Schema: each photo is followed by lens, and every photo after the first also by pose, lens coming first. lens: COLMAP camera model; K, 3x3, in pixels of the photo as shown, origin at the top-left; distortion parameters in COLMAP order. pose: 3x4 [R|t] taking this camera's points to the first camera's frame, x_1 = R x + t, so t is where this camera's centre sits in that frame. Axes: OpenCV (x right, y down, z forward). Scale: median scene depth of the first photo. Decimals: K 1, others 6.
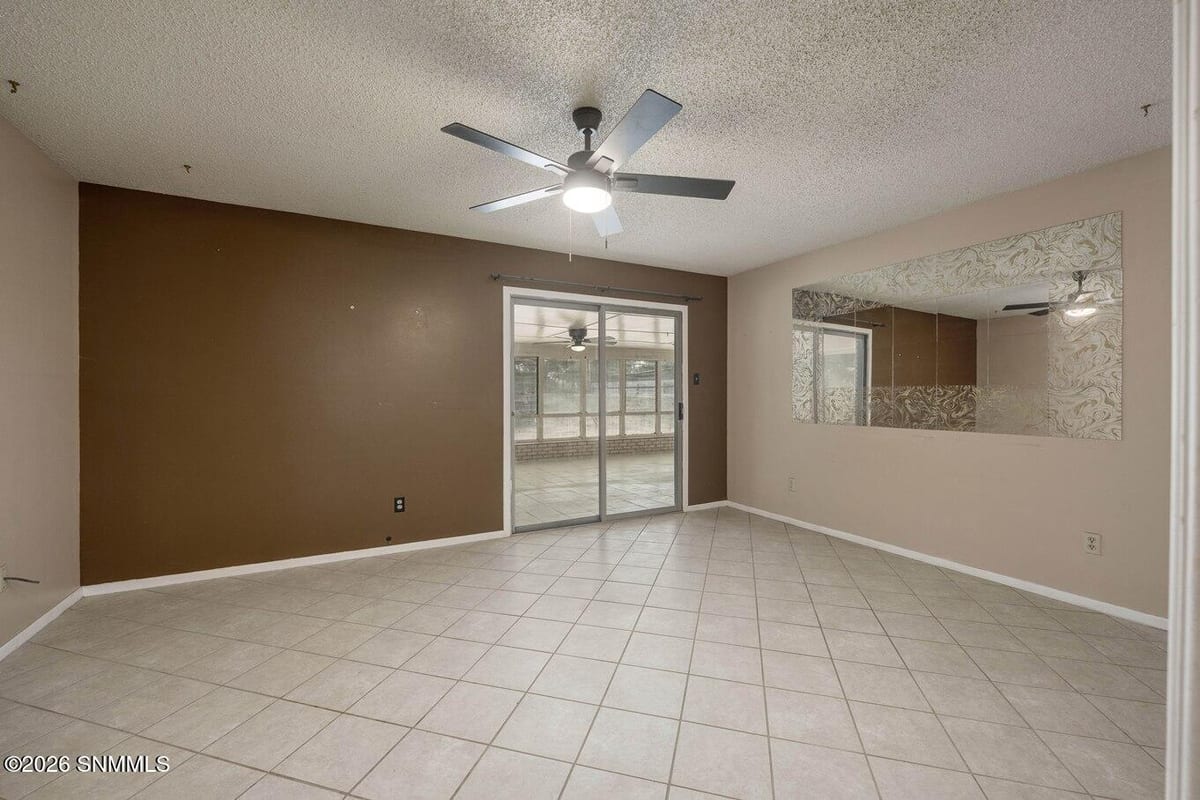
lens RADIAL K [[523.5, 0, 600.0], [0, 523.5, 400.0], [0, 0, 1]] dist [-0.001424, -0.000075]
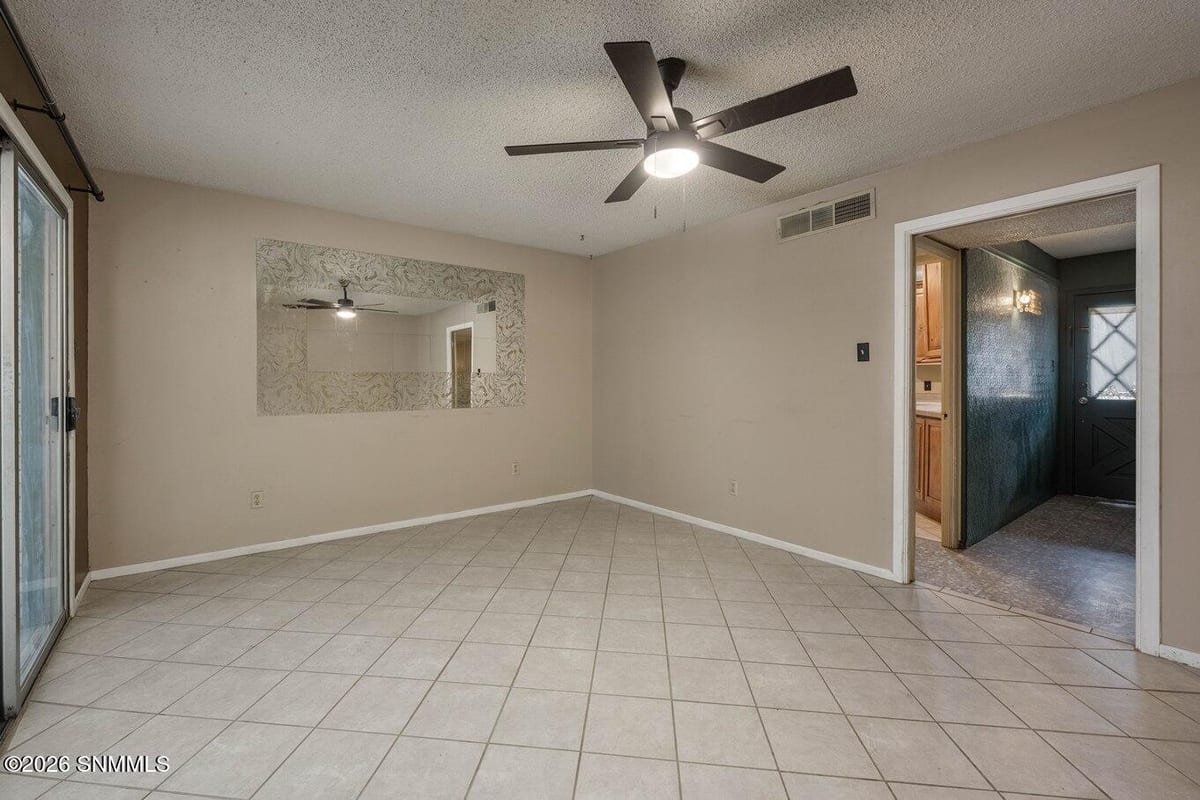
lens RADIAL K [[504.4, 0, 596.1], [0, 504.4, 380.3], [0, 0, 1]] dist [0.000321, 0.000039]
pose [[-0.170247, -0.003014, 0.985397, -0.654742], [0.009515, 0.999944, 0.004703, -0.013093], [-0.985355, 0.010176, -0.170209, 0.969864]]
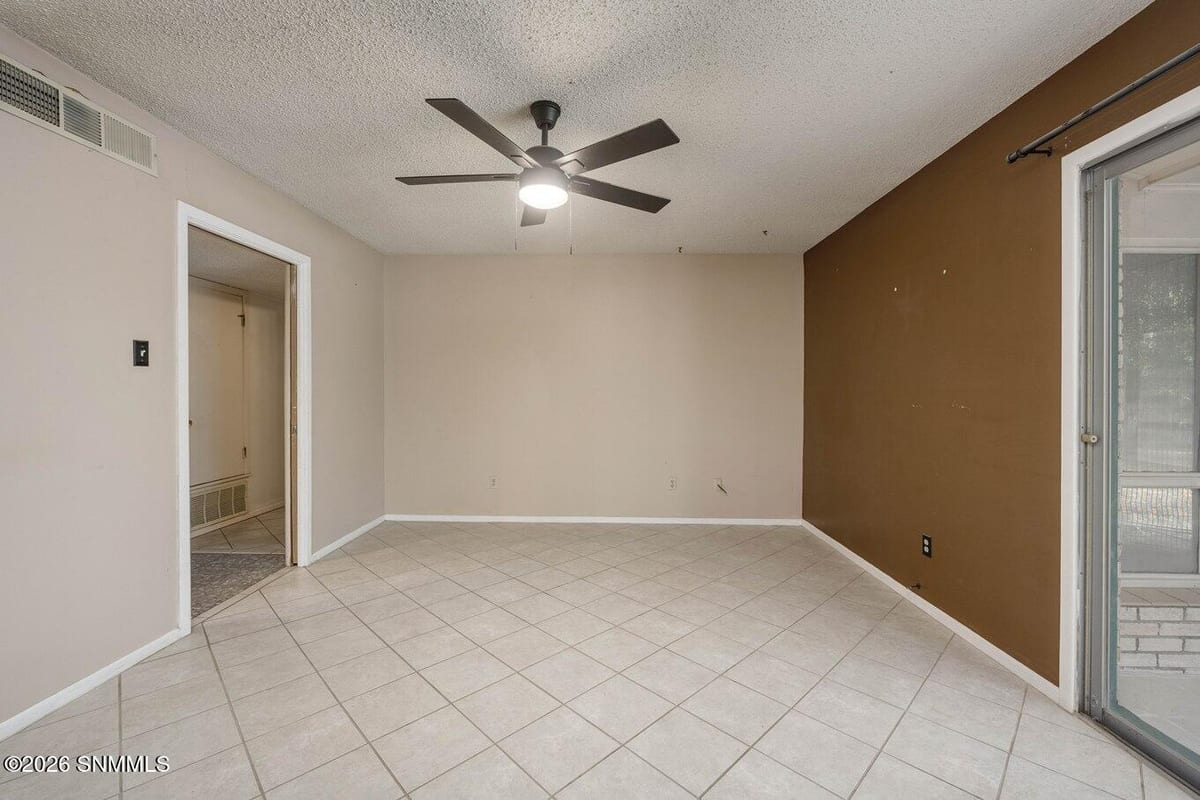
lens RADIAL K [[491.5, 0, 581.6], [0, 491.5, 394.2], [0, 0, 1]] dist [-0.001787, -0.000125]
pose [[-0.541949, 0.001527, -0.840410, 0.551325], [-0.010125, 0.999914, 0.008346, -0.013137], [0.840351, 0.013032, -0.541887, 1.193377]]
